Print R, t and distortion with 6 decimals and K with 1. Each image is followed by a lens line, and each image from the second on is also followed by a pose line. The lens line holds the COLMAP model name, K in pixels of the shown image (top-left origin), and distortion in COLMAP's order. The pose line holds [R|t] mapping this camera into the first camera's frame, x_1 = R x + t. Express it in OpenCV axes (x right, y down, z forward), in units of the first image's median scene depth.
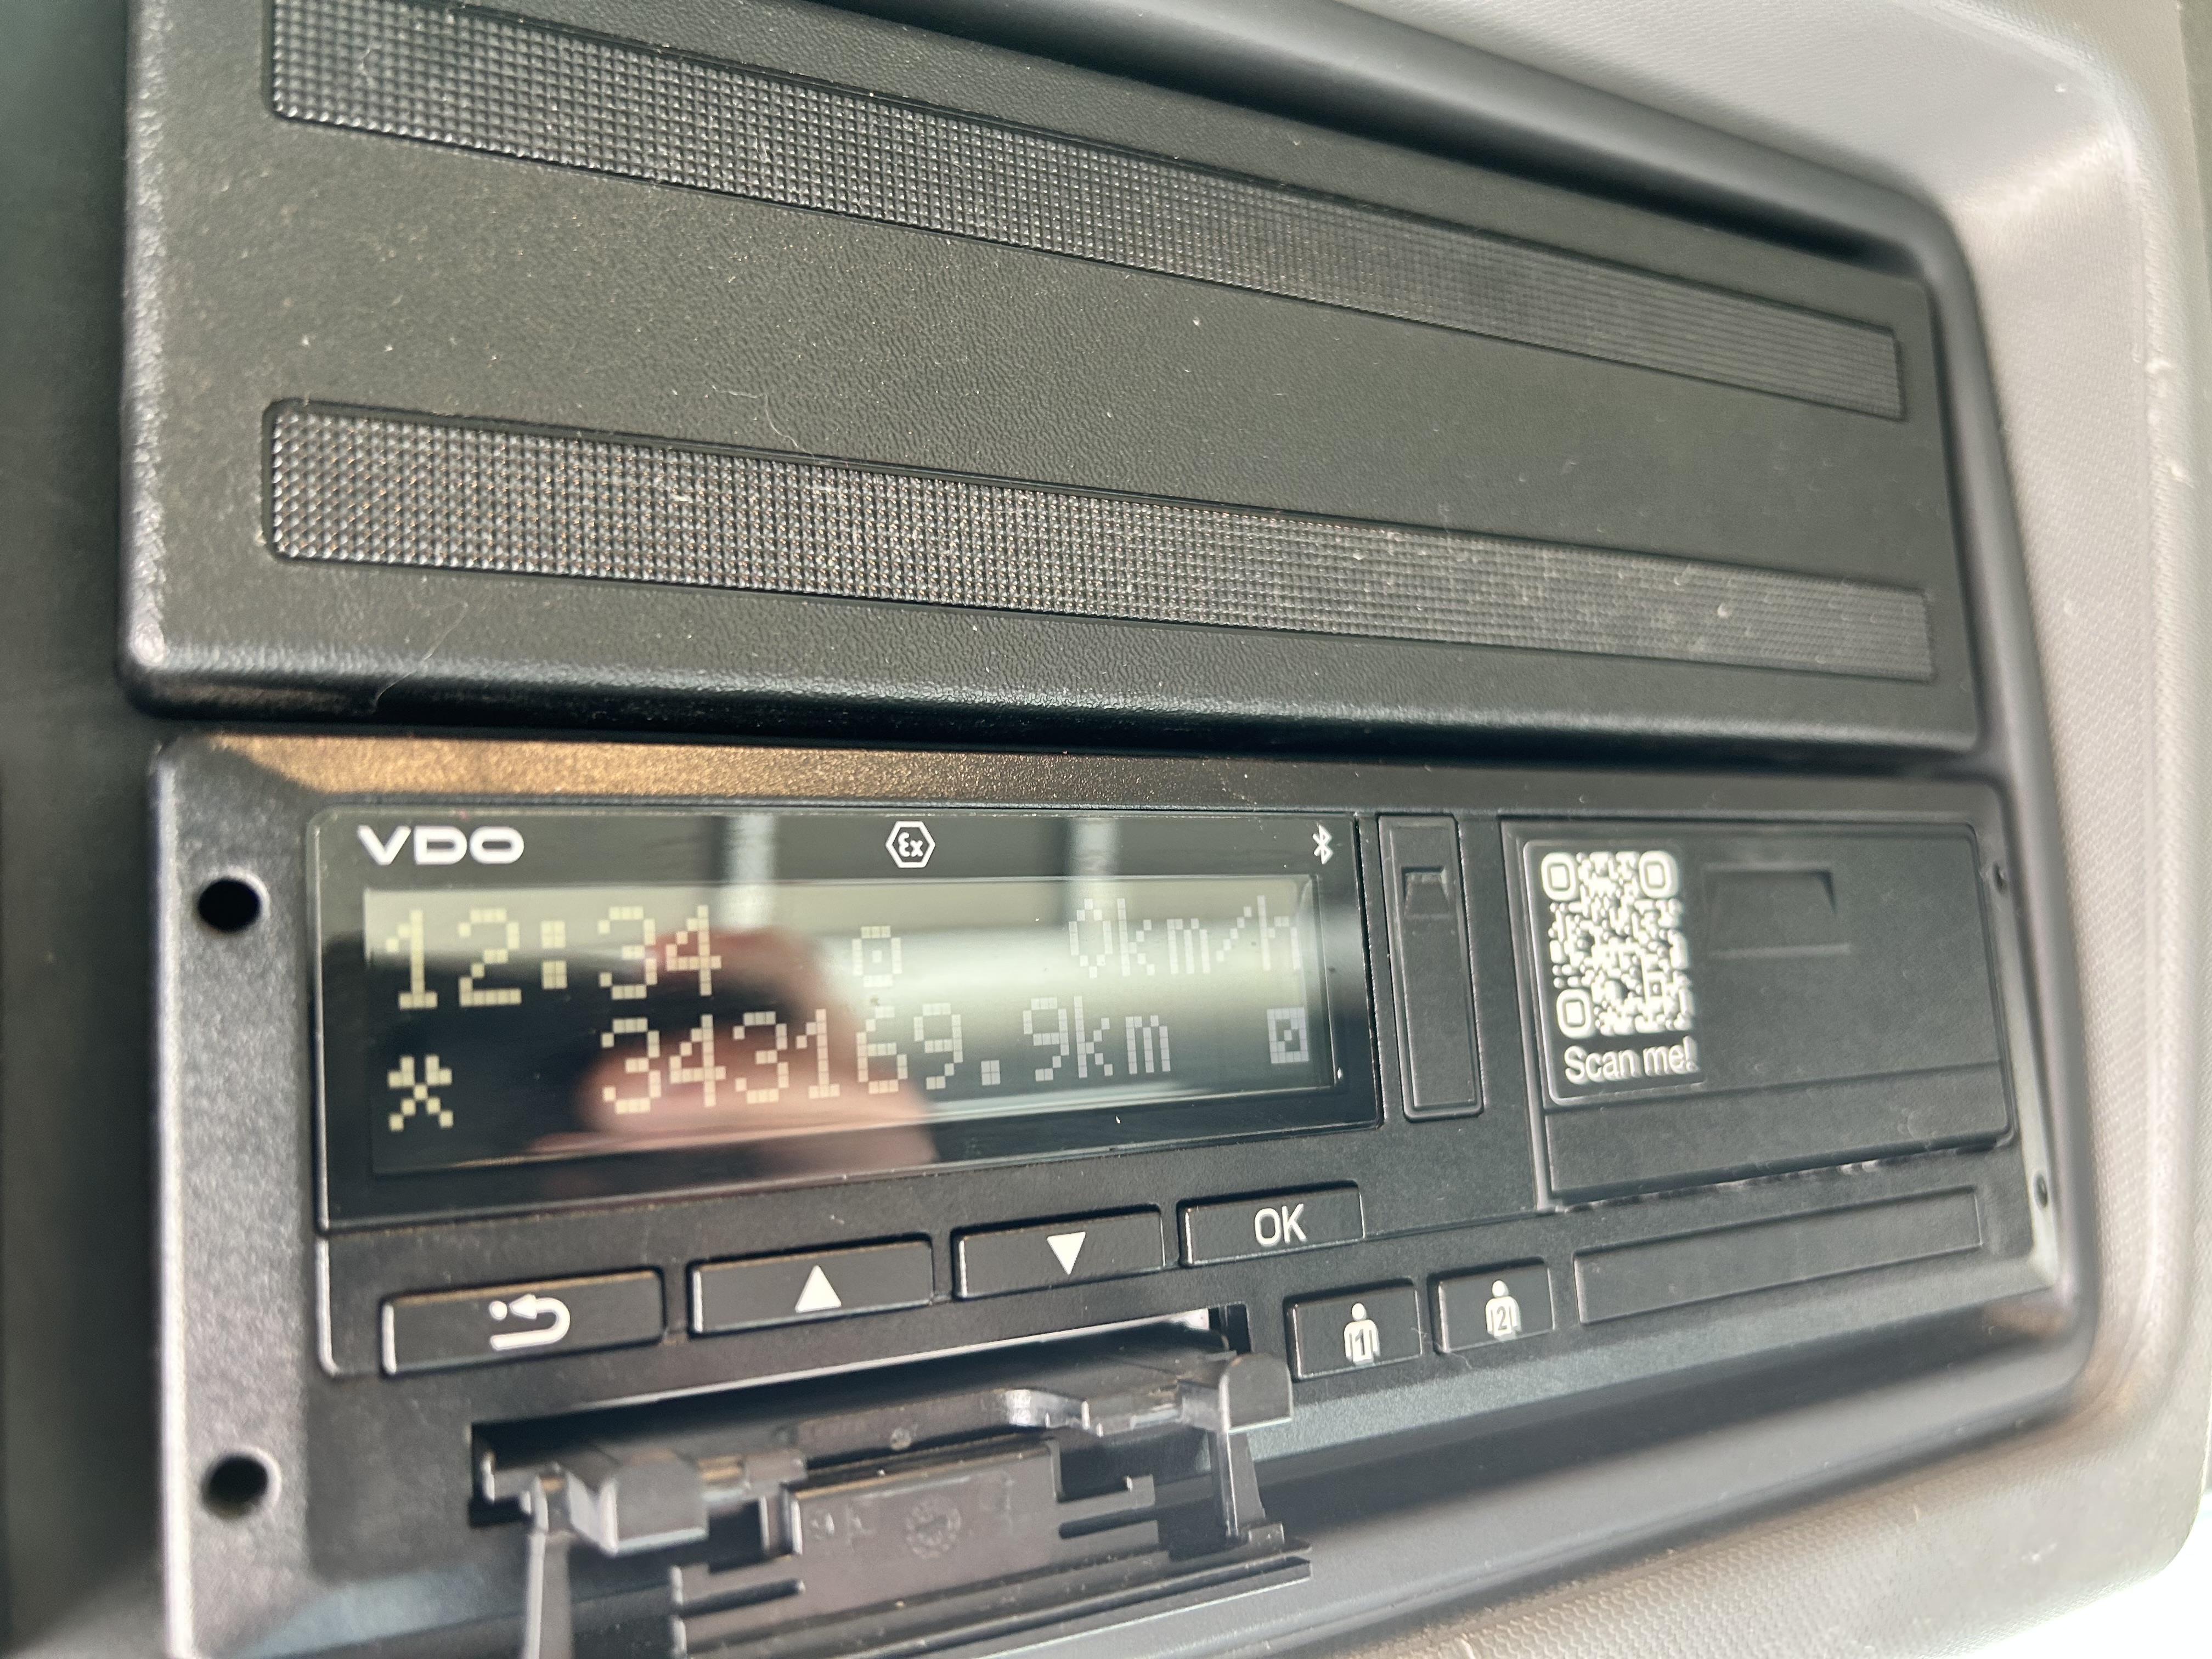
lens RADIAL K [[1699.1, 0, 1096.3], [0, 1699.1, 827.9], [0, 0, 1]] dist [-0.012371, -0.012123]
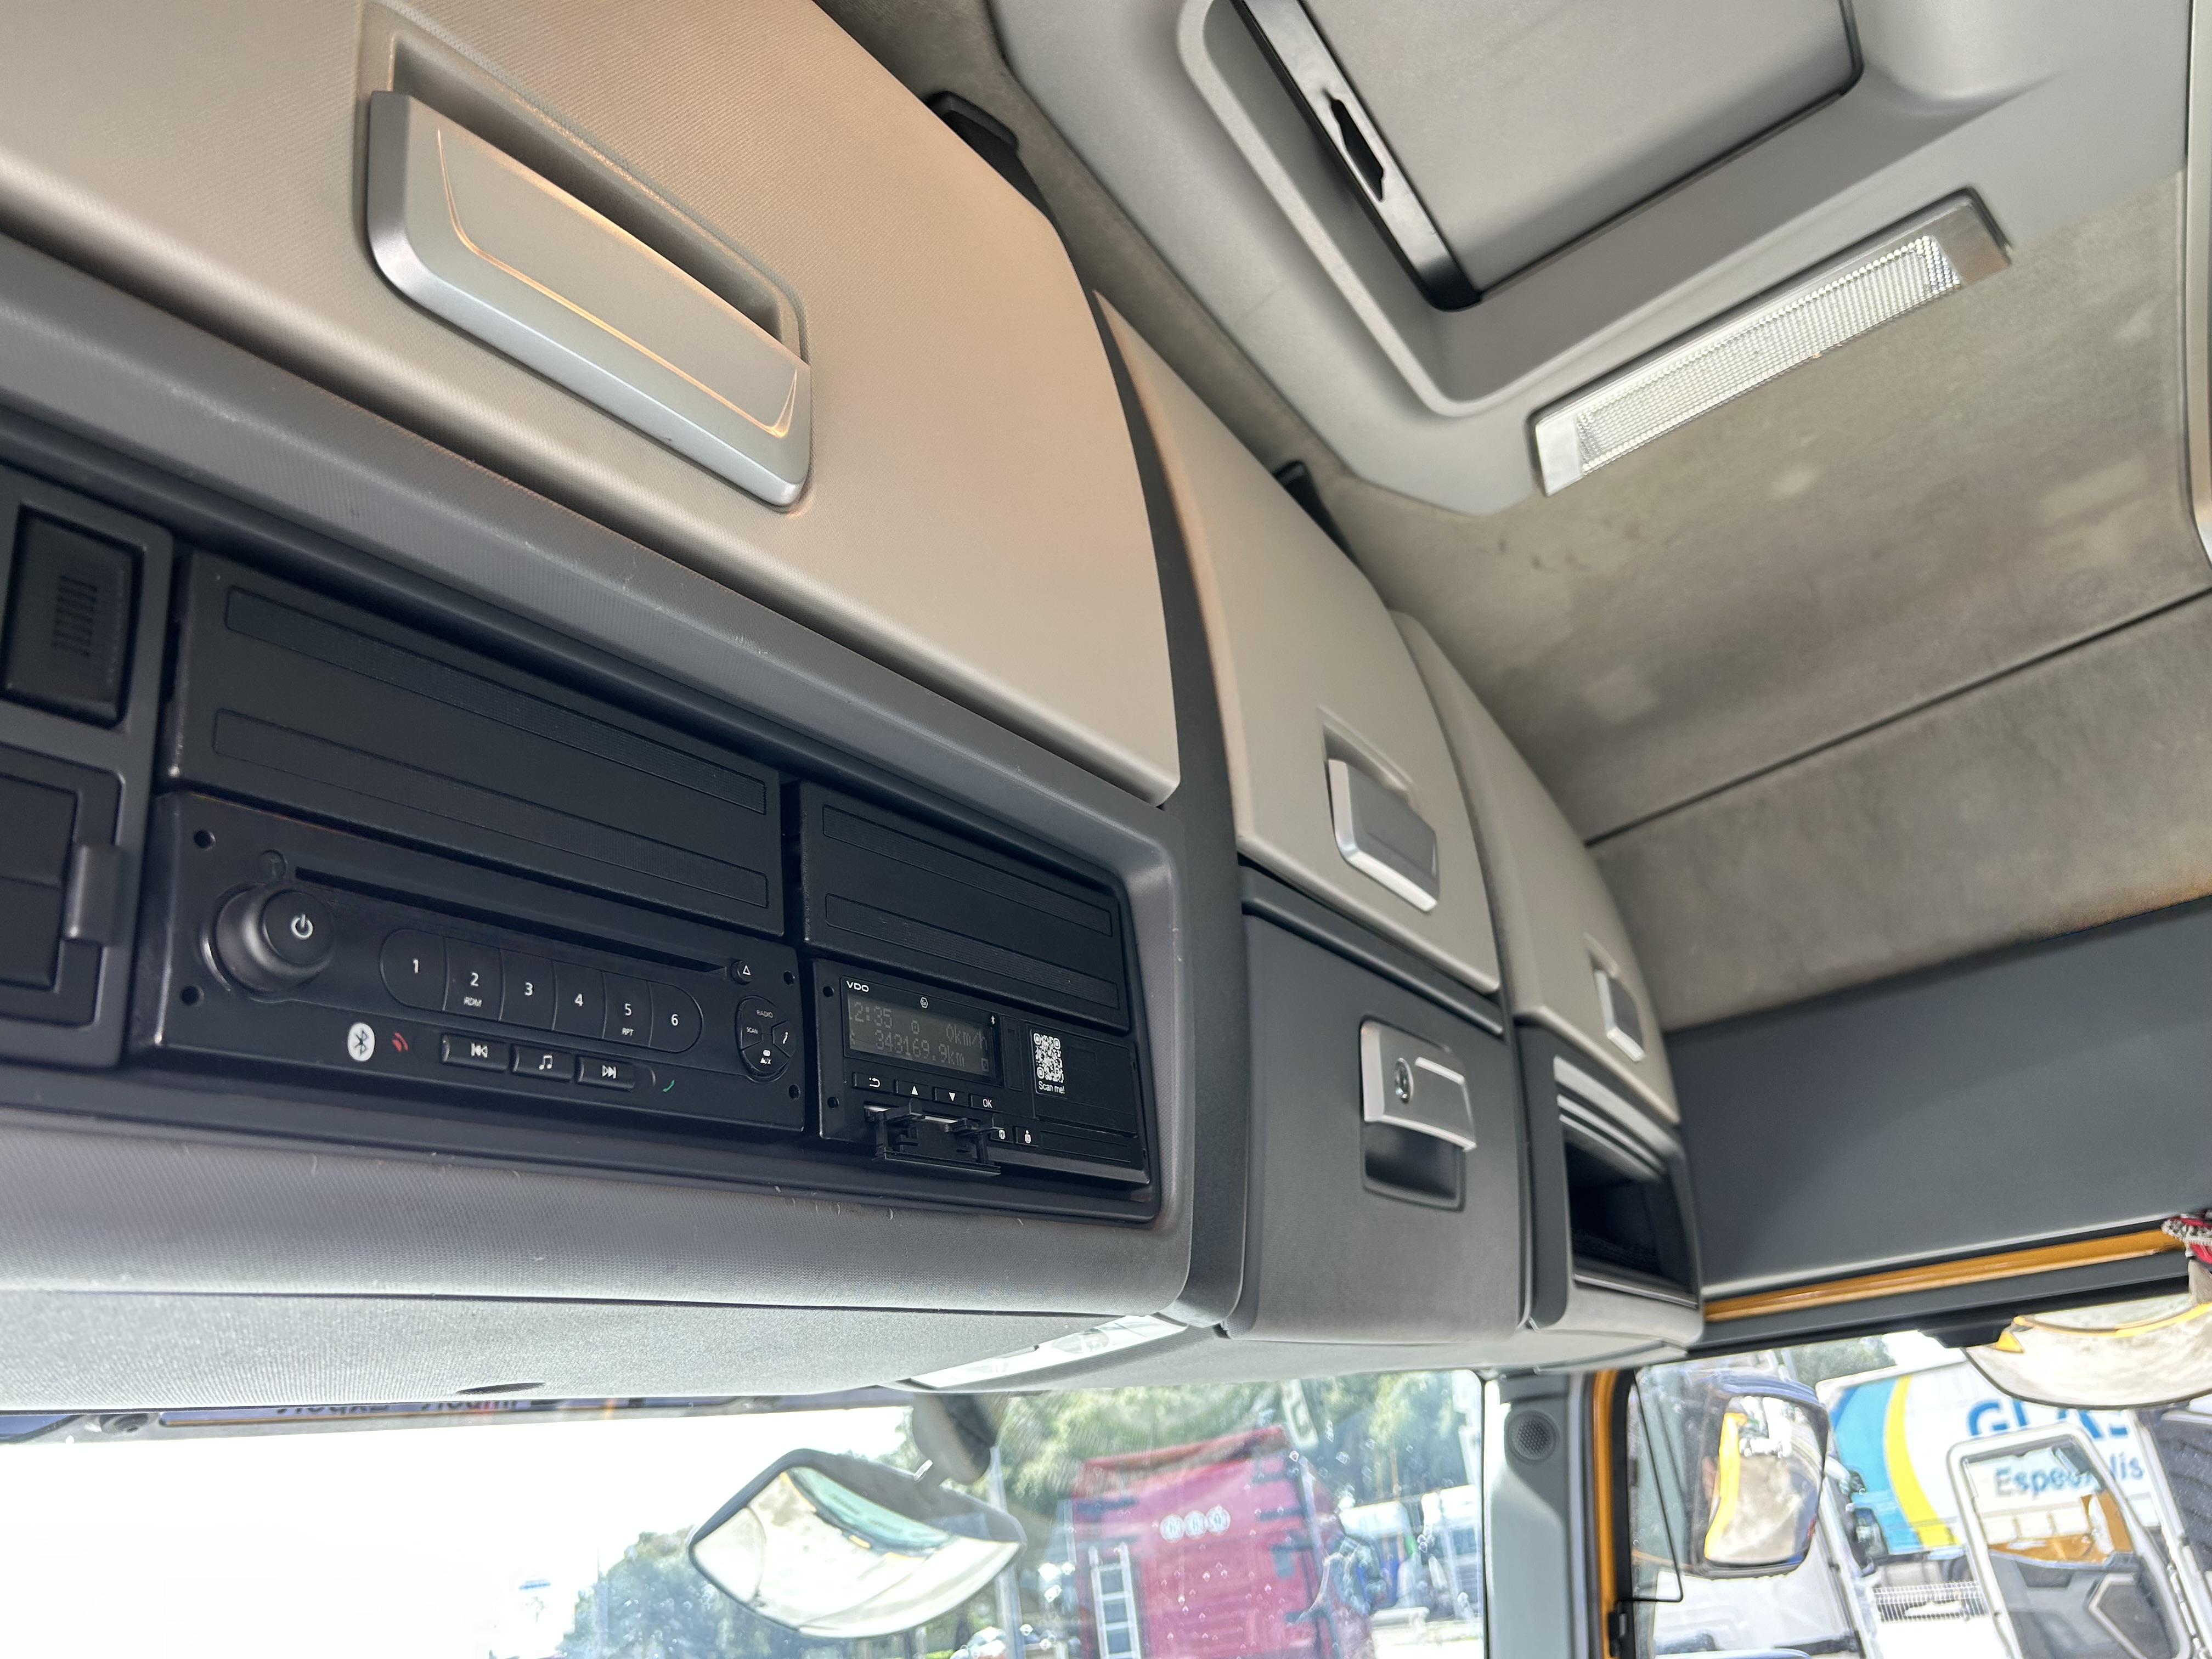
lens RADIAL K [[1636.9, 0, 1085.9], [0, 1636.9, 832.5], [0, 0, 1]] dist [0.058802, -0.082287]
pose [[0.888945, 0.145950, 0.434138, -1.281880], [-0.022119, 0.960444, -0.277593, 0.589999], [-0.457480, 0.237163, 0.857010, -2.311588]]
